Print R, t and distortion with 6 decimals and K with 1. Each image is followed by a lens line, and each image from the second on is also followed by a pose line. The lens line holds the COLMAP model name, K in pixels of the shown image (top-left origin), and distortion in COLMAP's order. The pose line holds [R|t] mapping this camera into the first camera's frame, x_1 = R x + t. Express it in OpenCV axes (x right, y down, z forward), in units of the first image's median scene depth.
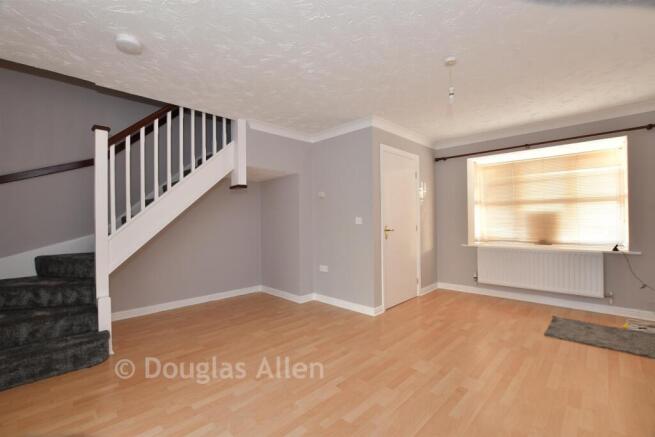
lens RADIAL K [[298.5, 0, 328.7], [0, 298.5, 218.7], [0, 0, 1]] dist [-0.002156, -0.000189]
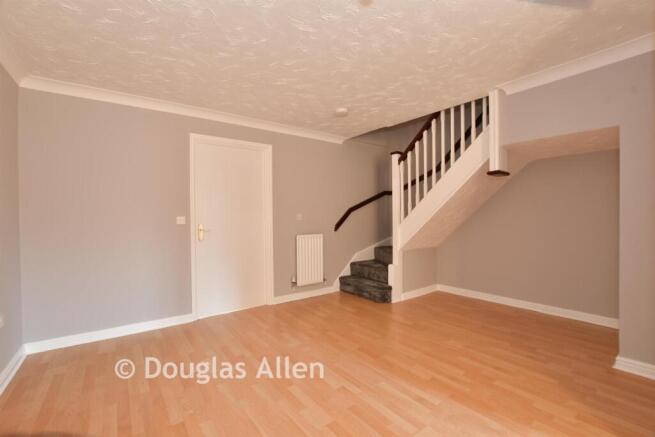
lens RADIAL K [[298.5, 0, 328.7], [0, 298.5, 218.7], [0, 0, 1]] dist [-0.002156, -0.000189]
pose [[-0.157819, 0.022226, -0.987218, 0.675968], [0.012354, 0.999713, 0.020532, -0.004288], [0.987391, -0.008956, -0.158048, 0.768015]]
